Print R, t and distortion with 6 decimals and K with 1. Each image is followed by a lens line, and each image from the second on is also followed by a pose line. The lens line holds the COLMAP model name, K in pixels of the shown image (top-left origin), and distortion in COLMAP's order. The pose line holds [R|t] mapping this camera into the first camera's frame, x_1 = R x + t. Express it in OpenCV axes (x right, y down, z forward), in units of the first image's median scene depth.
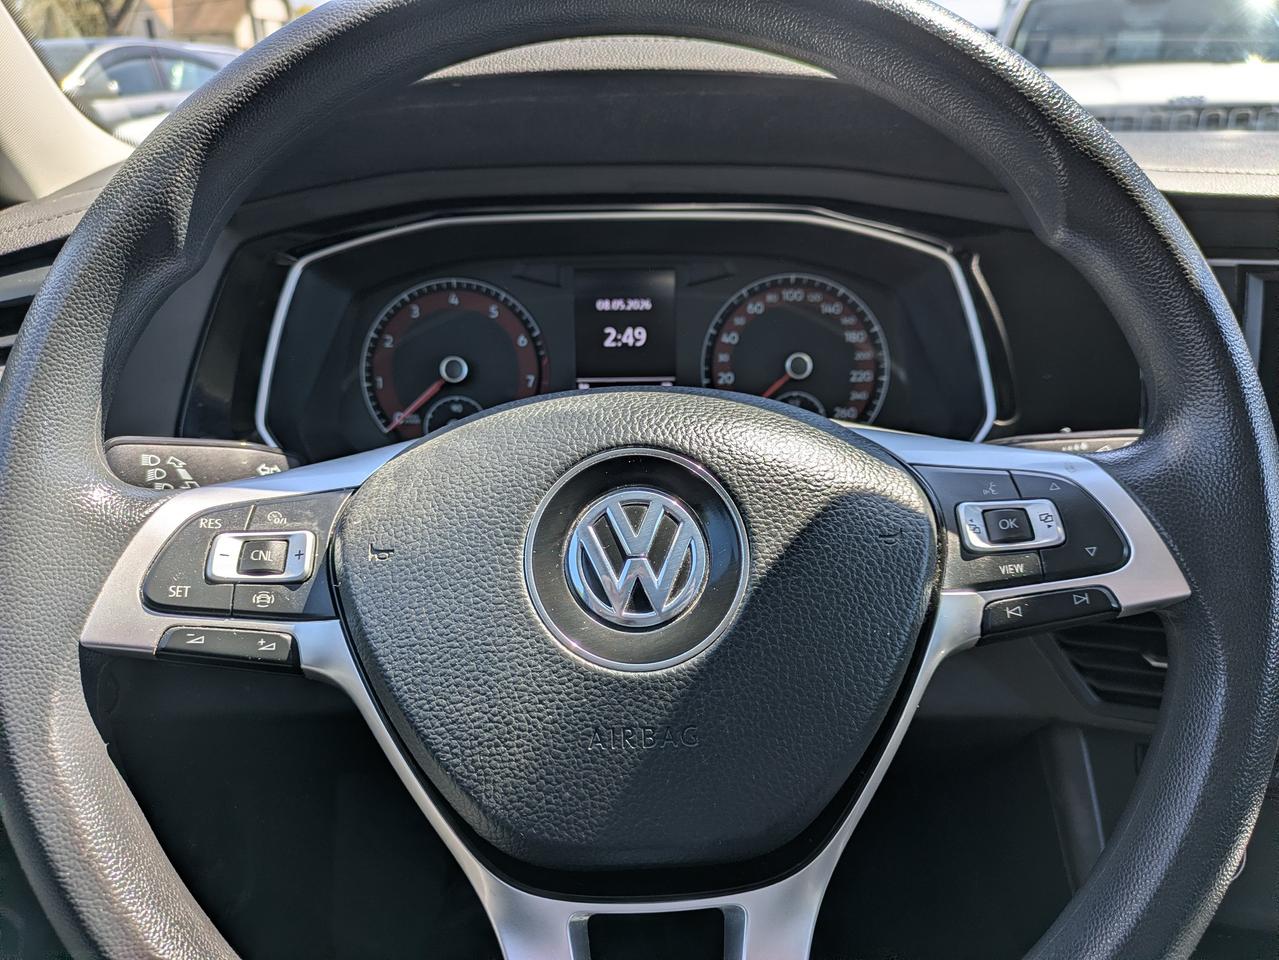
lens RADIAL K [[940.0, 0, 631.1], [0, 940.0, 485.6], [0, 0, 1]] dist [0.031444, -0.014117]
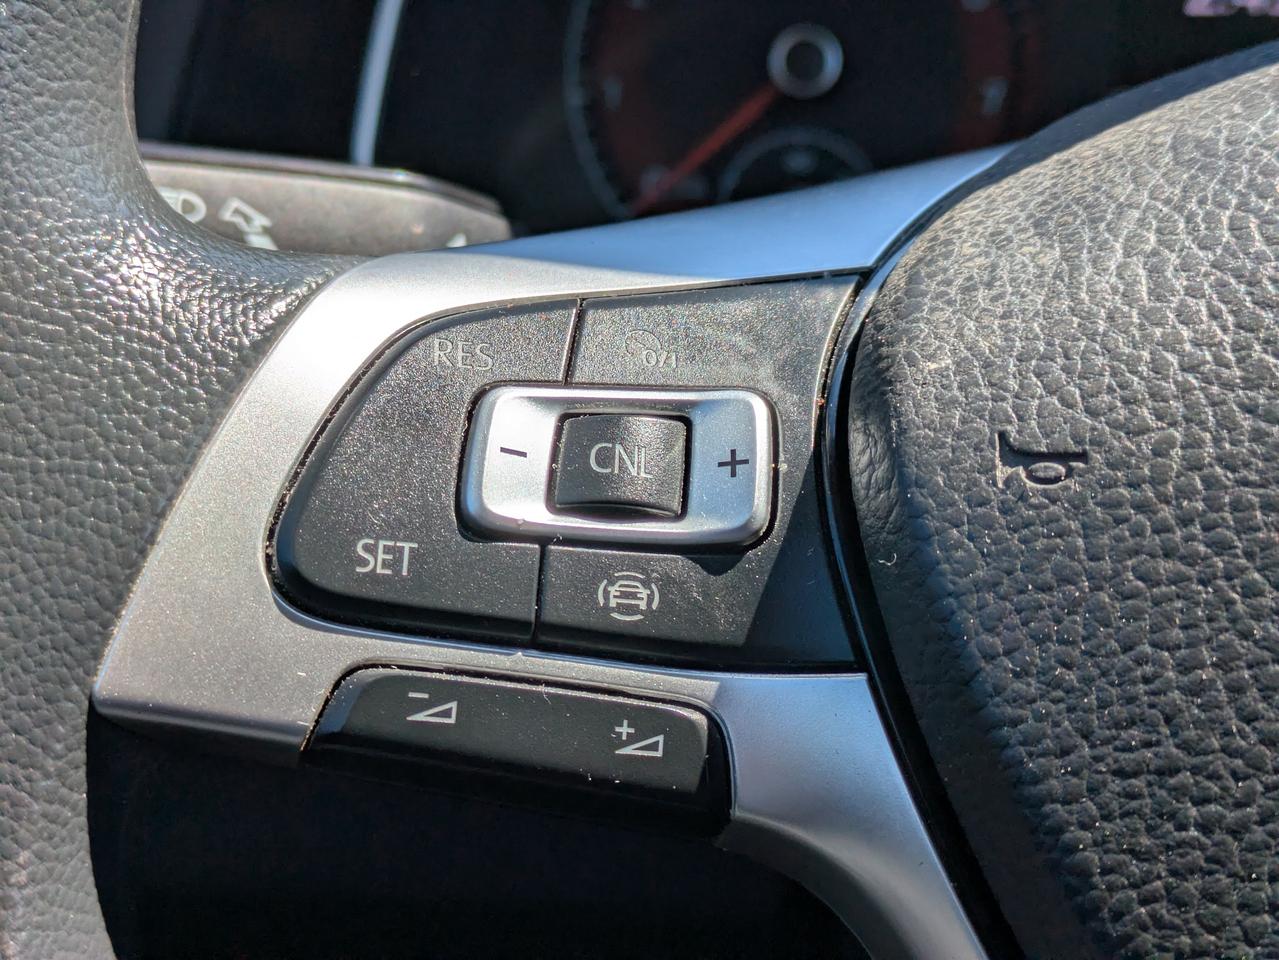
lens RADIAL K [[1849.6, 0, 640.6], [0, 1849.6, 472.6], [0, 0, 1]] dist [0.035063, 0.000000]
pose [[0.995816, 0.041713, -0.081300, -0.332945], [-0.040180, 0.998984, 0.020400, 0.065422], [0.082068, -0.017048, 0.996481, 0.377259]]
